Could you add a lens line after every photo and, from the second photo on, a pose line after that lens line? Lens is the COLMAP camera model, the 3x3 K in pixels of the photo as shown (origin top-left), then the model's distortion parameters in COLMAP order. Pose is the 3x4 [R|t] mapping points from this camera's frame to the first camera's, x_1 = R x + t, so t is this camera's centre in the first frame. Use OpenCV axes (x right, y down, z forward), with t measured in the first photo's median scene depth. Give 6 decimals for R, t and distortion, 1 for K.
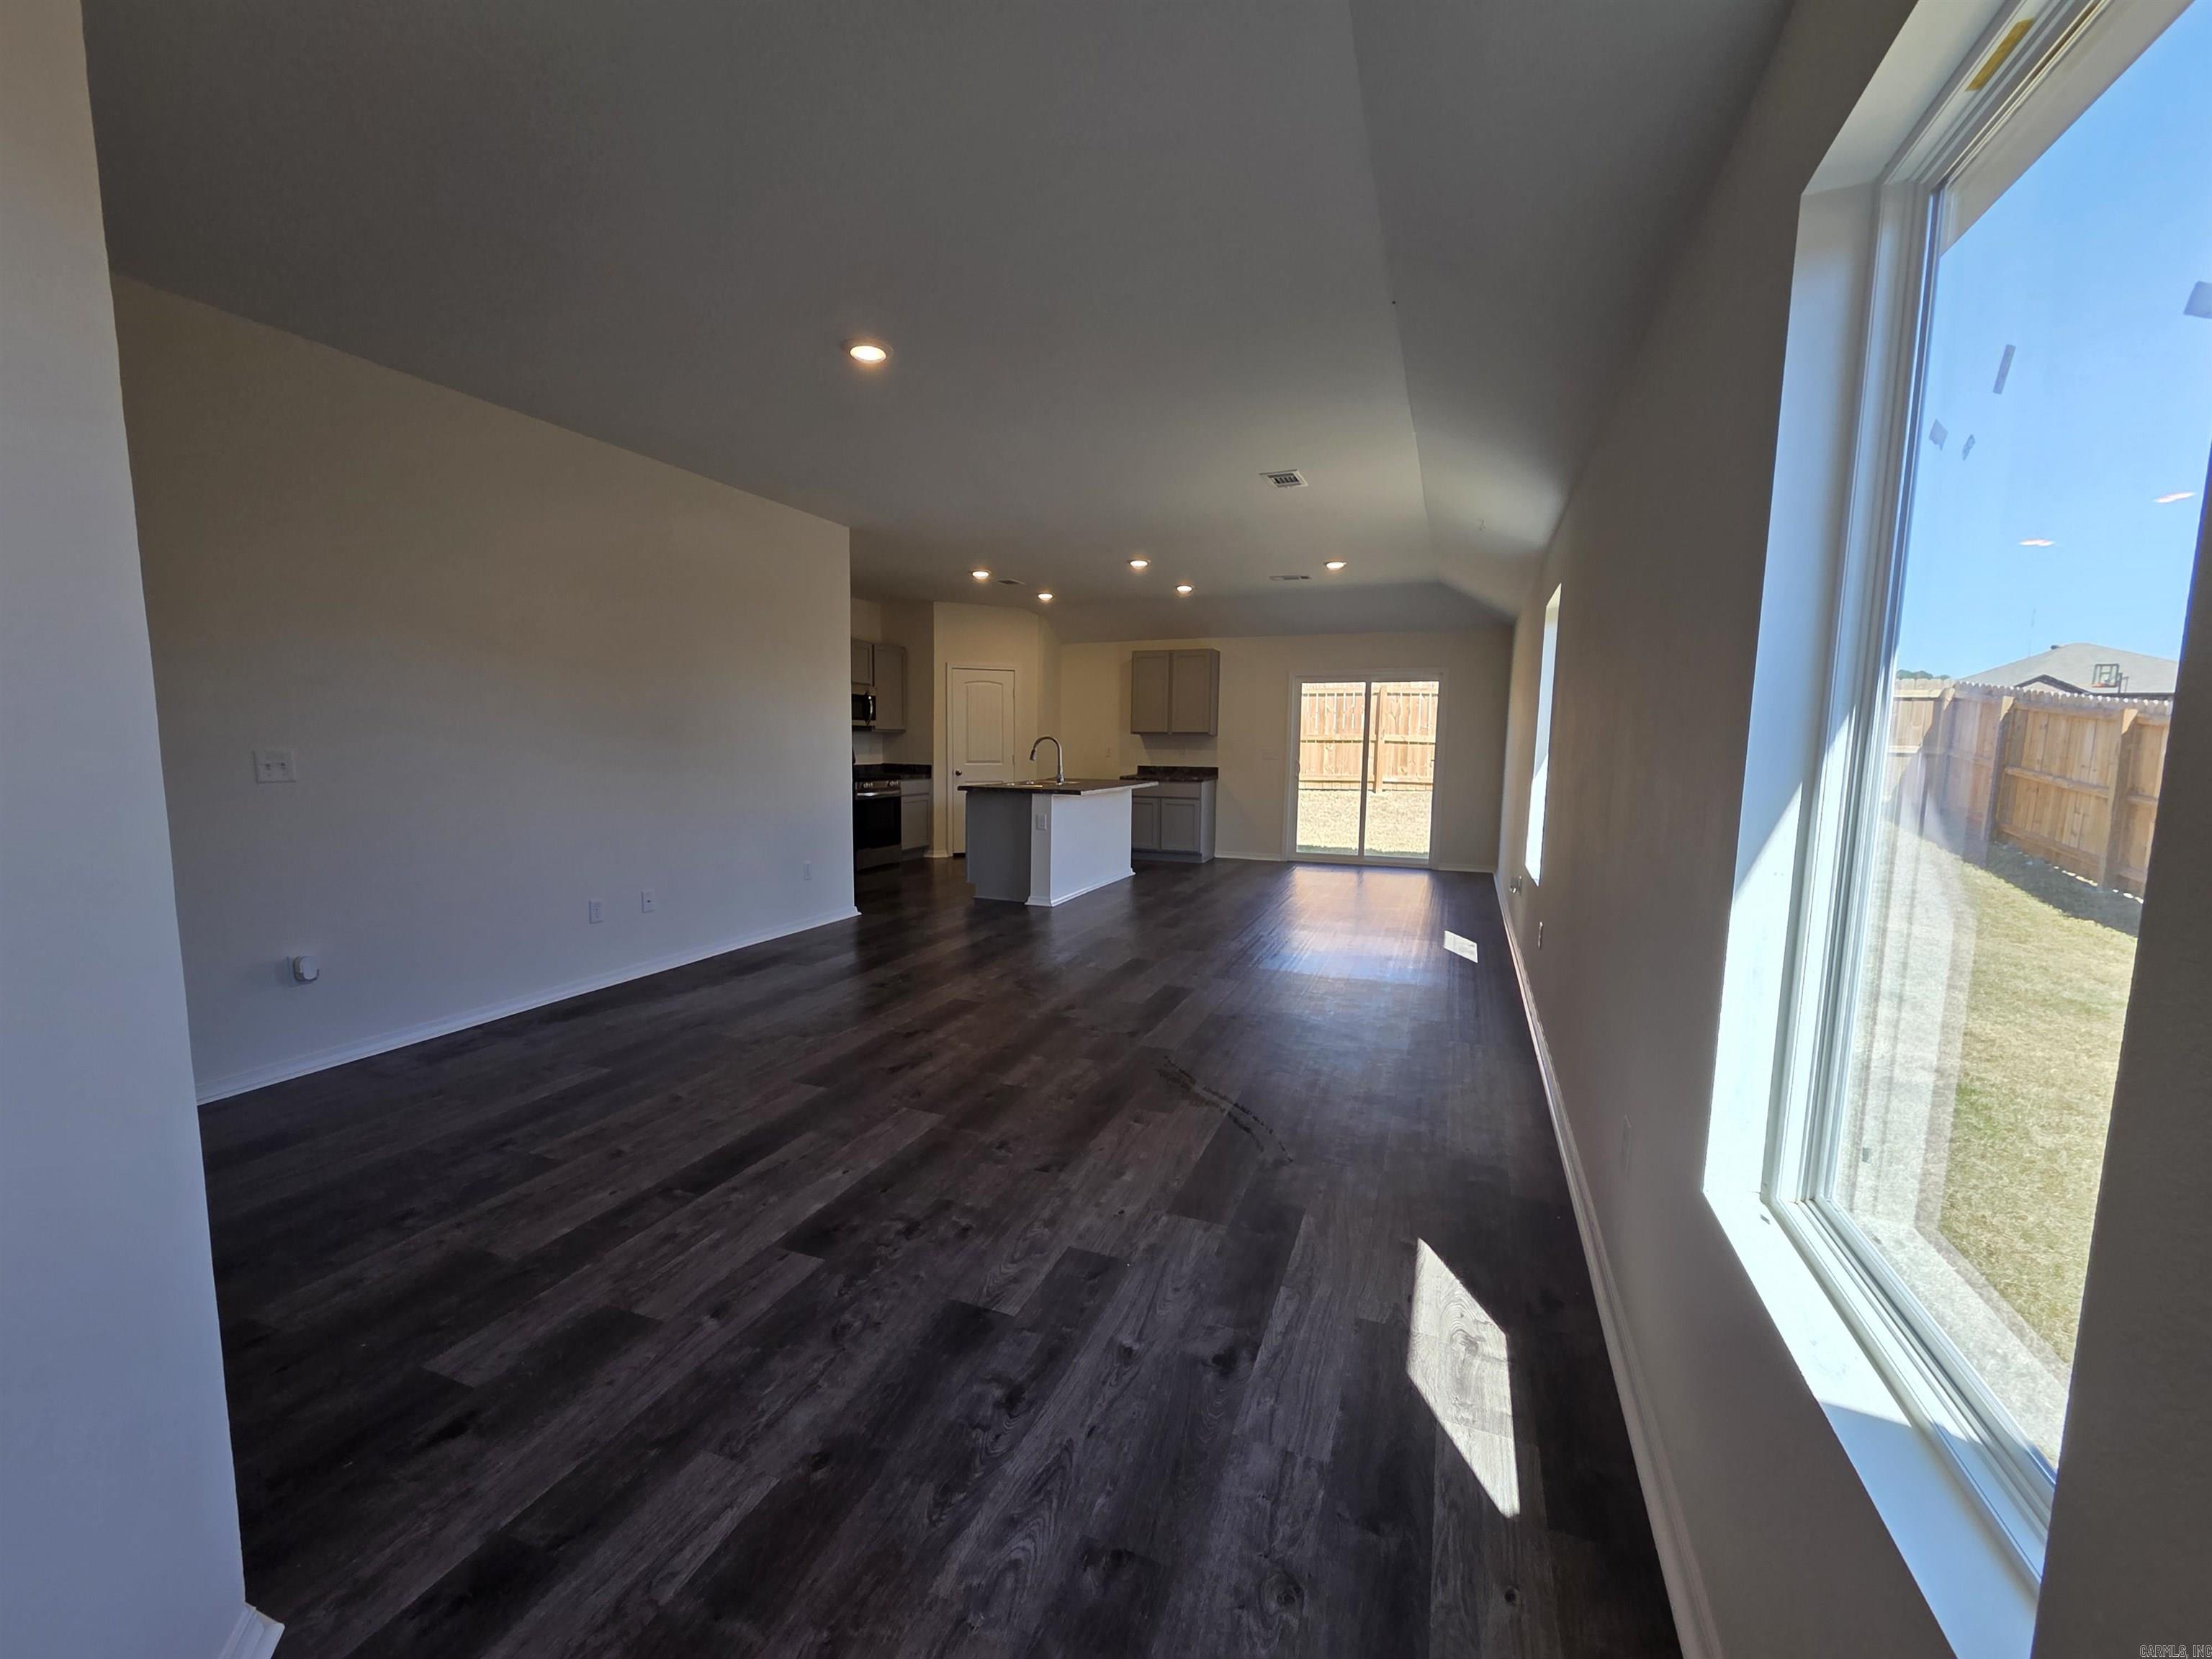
lens RADIAL K [[908.5, 0, 1085.9], [0, 908.5, 841.8], [0, 0, 1]] dist [-0.001175, -0.000536]
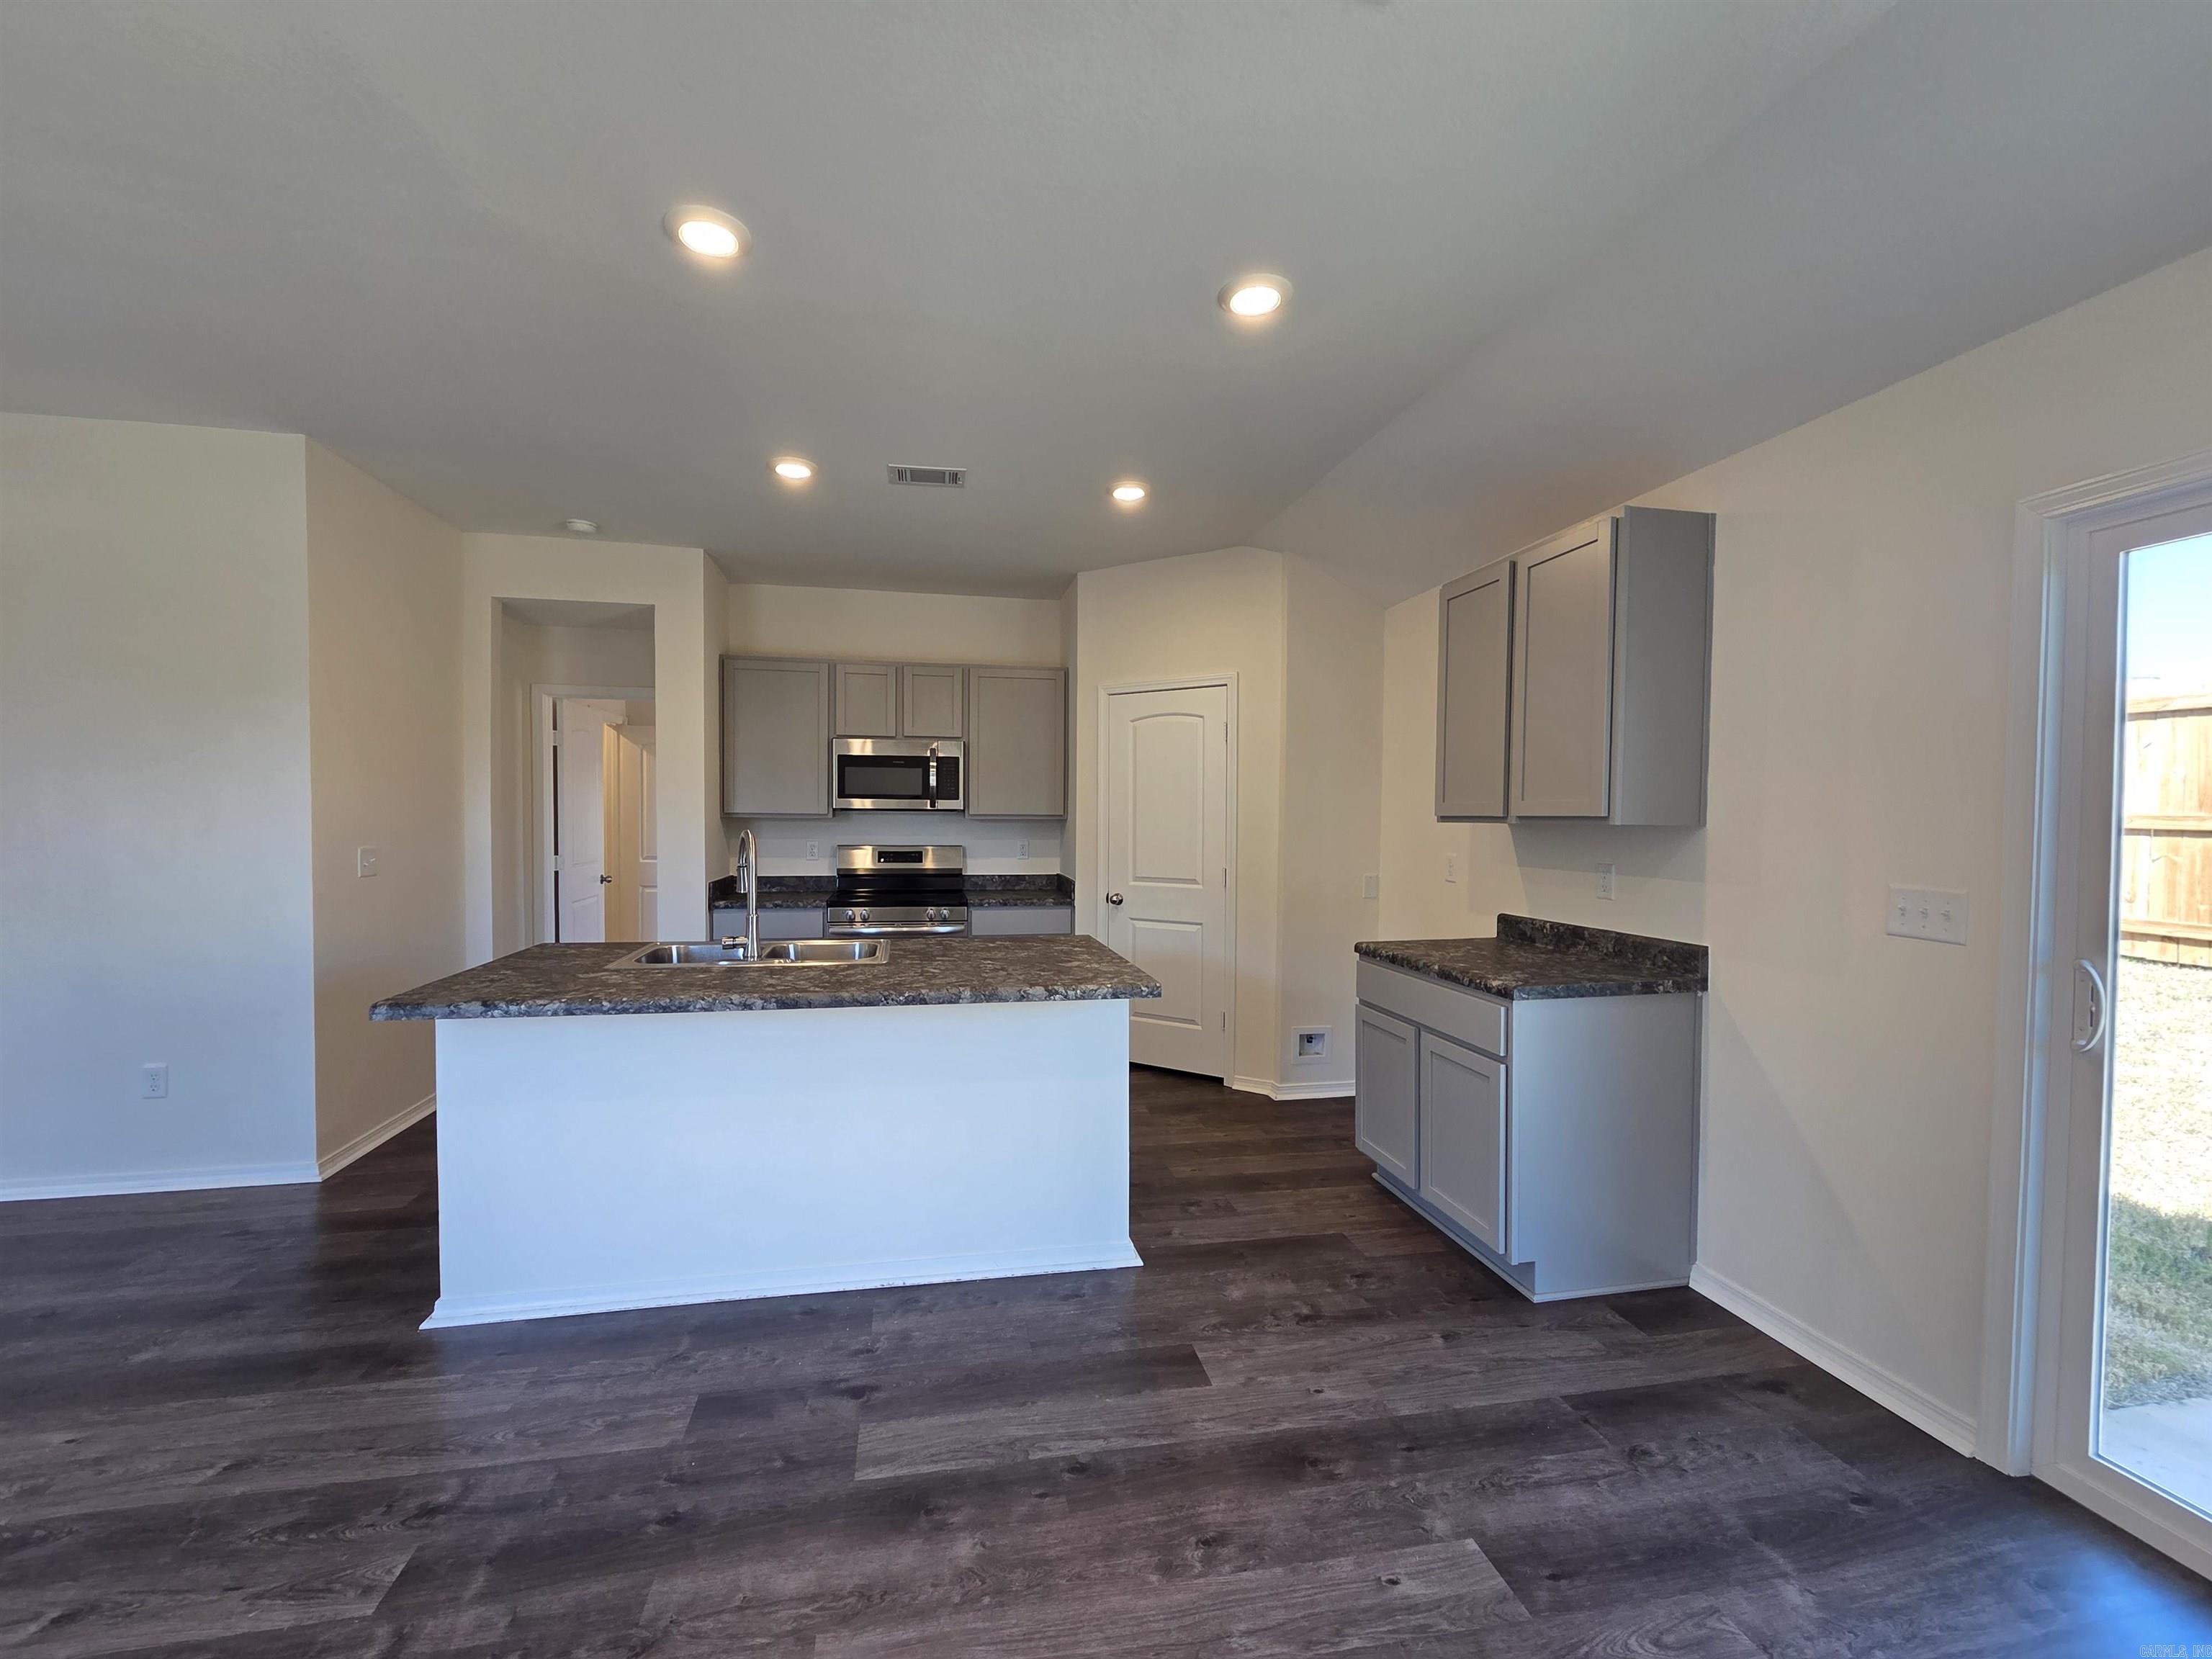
lens RADIAL K [[893.1, 0, 1094.6], [0, 893.1, 851.9], [0, 0, 1]] dist [-0.000202, 0.000091]
pose [[0.550136, 0.025879, -0.834674, 0.497777], [-0.095803, 0.994876, -0.032297, -0.159244], [0.829561, 0.097732, 0.549797, 1.340165]]
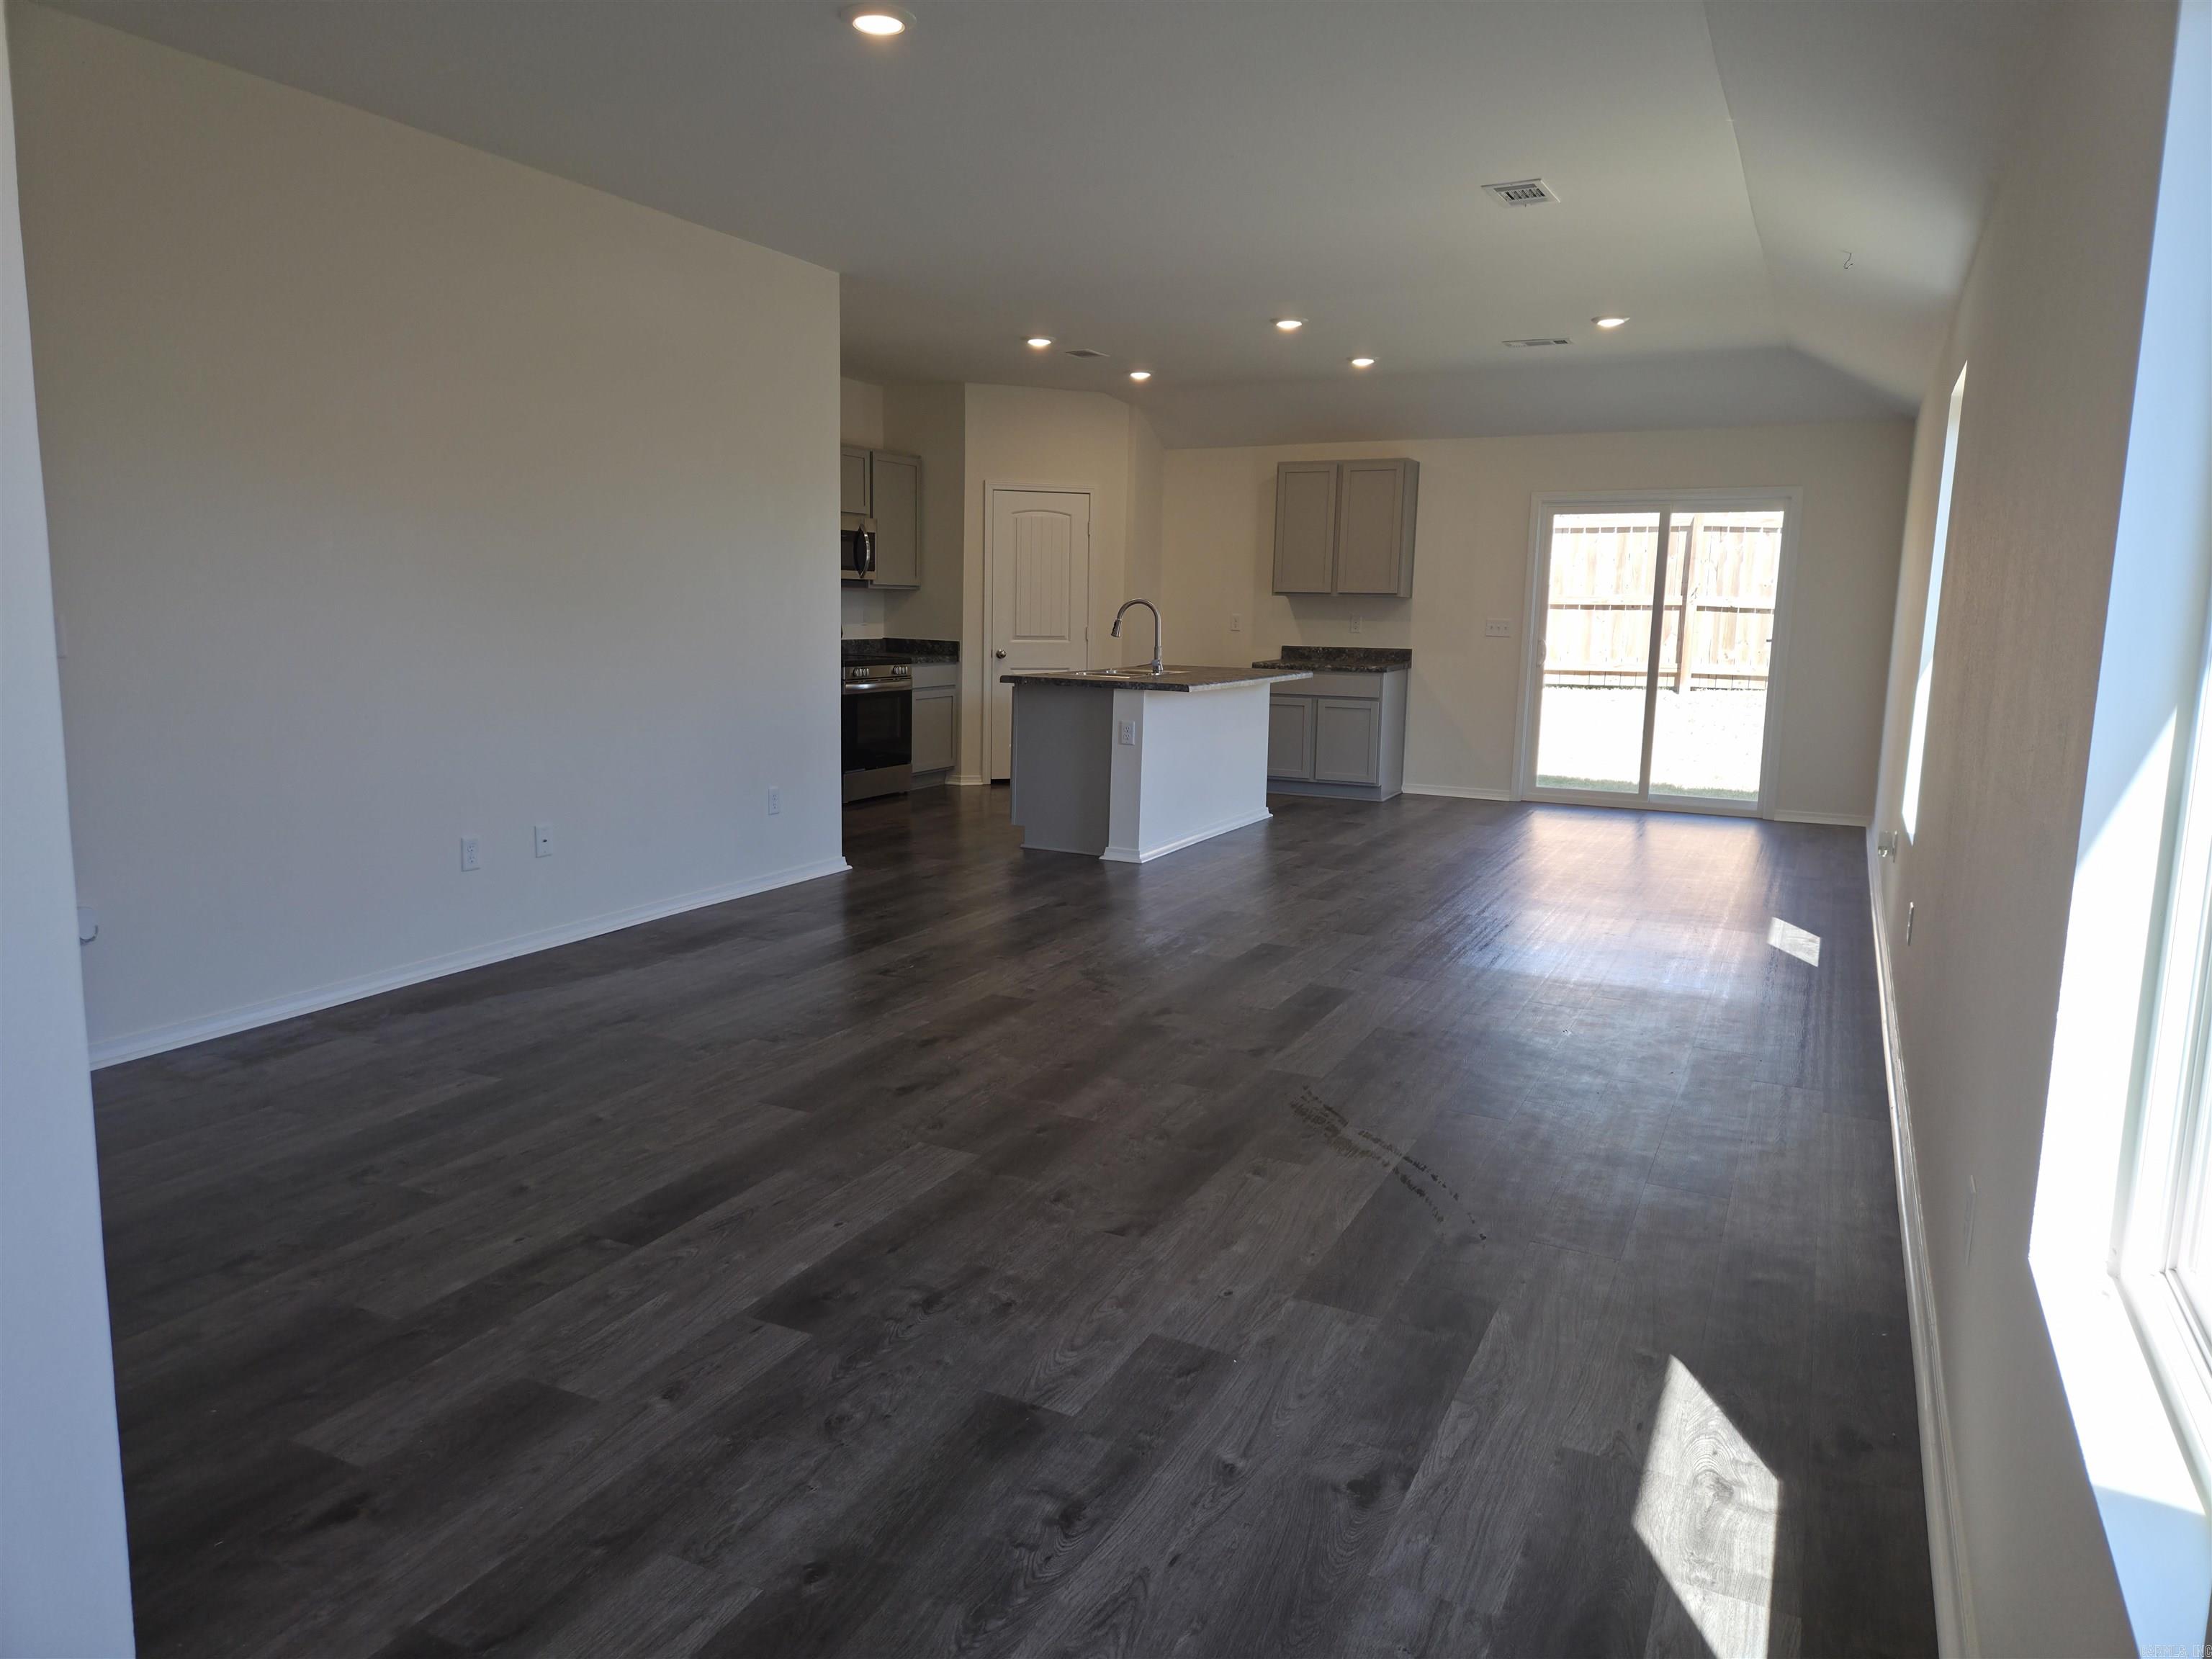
lens RADIAL K [[1463.1, 0, 1088.5], [0, 1463.1, 814.6], [0, 0, 1]] dist [0.086510, -0.103728]
pose [[0.996928, 0.019452, -0.075876, 0.005148], [-0.016876, 0.999264, 0.034441, 0.001263], [0.076490, -0.033055, 0.996522, -0.059964]]
